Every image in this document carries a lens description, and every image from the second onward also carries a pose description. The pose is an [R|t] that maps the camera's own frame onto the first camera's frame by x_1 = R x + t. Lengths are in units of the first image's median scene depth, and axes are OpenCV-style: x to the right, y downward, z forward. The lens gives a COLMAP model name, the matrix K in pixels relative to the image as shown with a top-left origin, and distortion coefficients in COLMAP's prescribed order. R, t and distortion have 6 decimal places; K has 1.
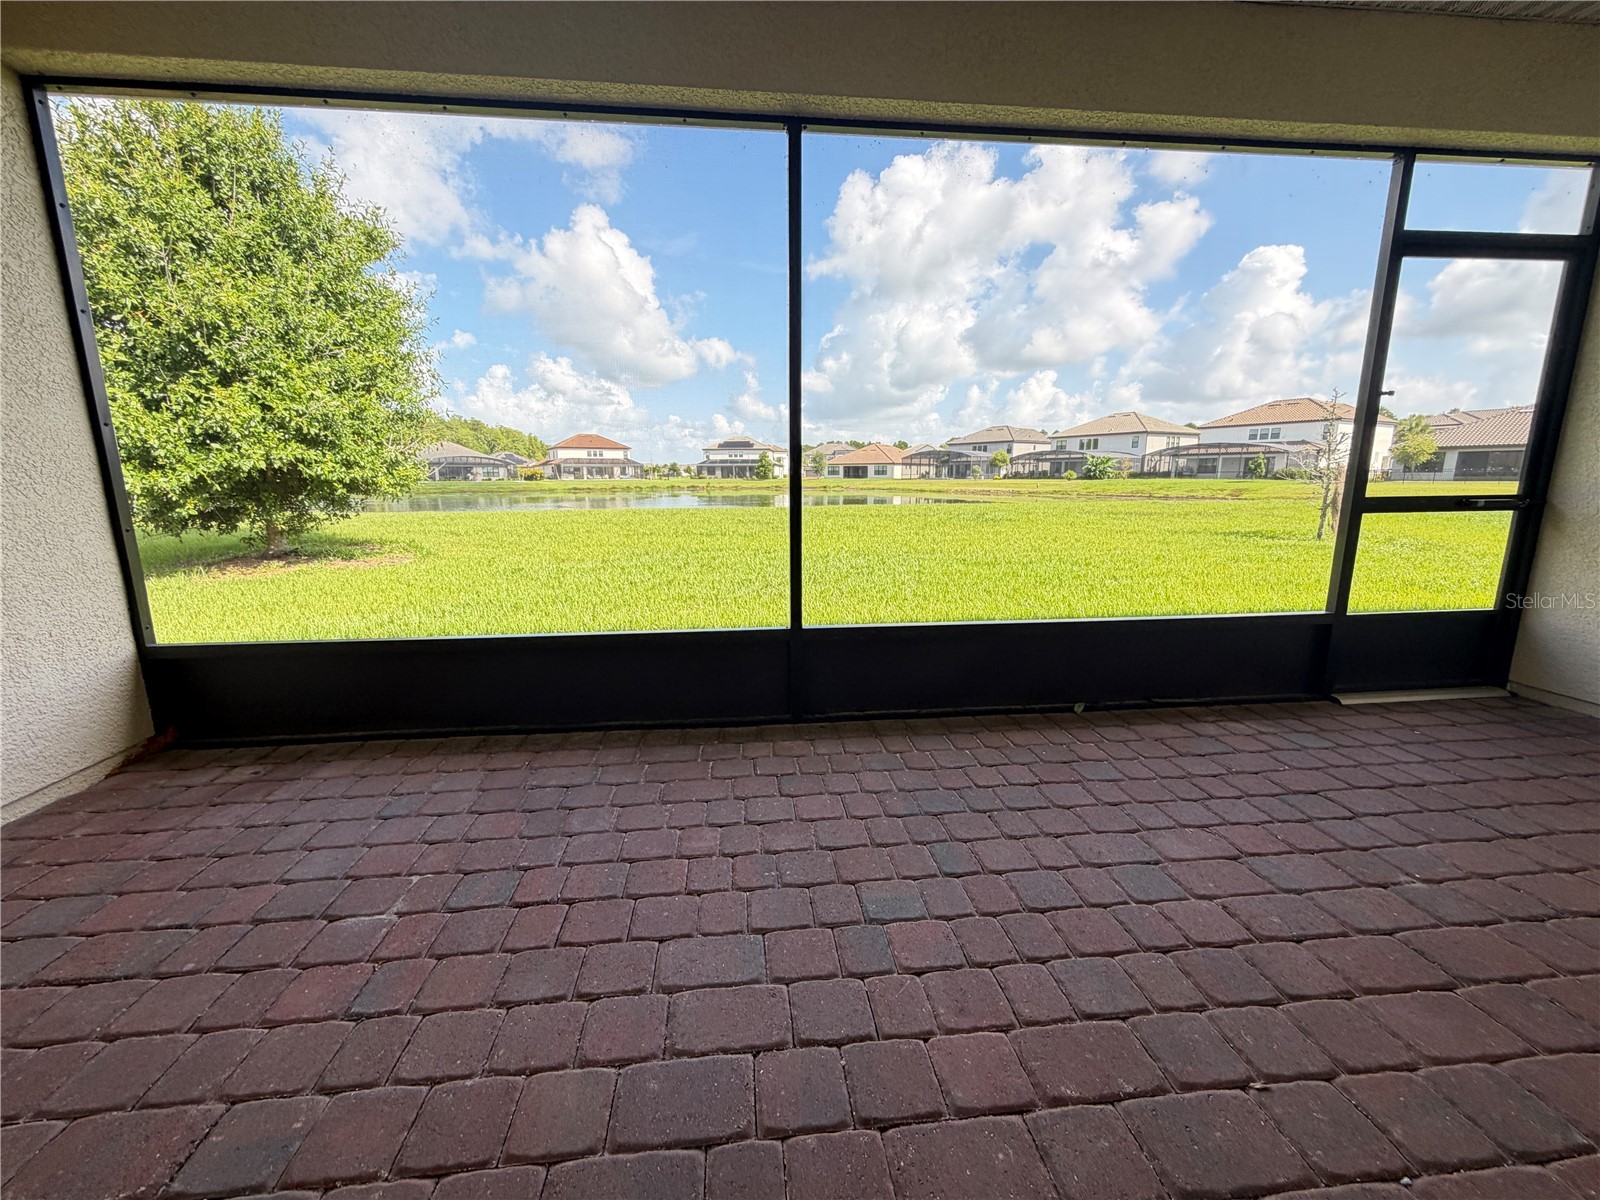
lens RADIAL K [[638.7, 0, 798.4], [0, 638.7, 598.0], [0, 0, 1]] dist [-0.000516, 0.000256]
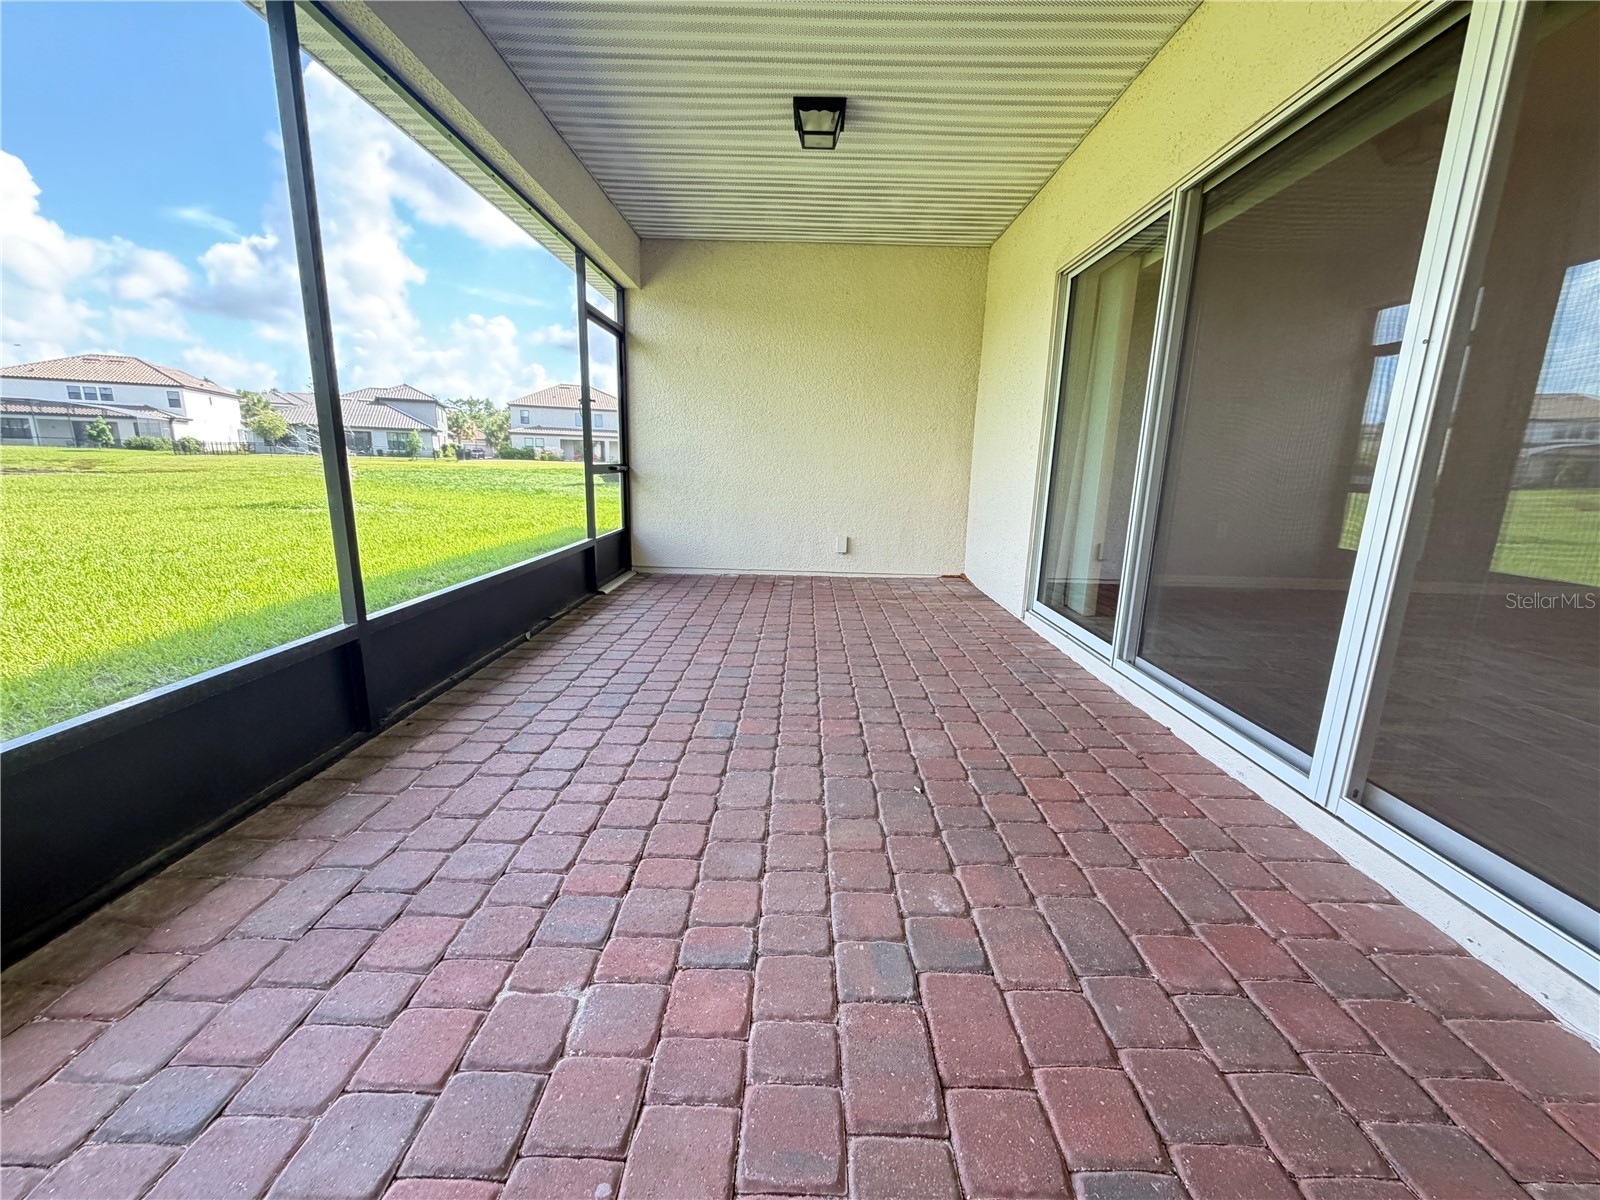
lens RADIAL K [[638.7, 0, 798.4], [0, 638.7, 598.0], [0, 0, 1]] dist [-0.000516, 0.000256]
pose [[0.114036, -0.199548, 0.973230, -0.818224], [0.158853, 0.970679, 0.180412, -0.045798], [-0.980694, 0.134027, 0.142391, 0.364114]]
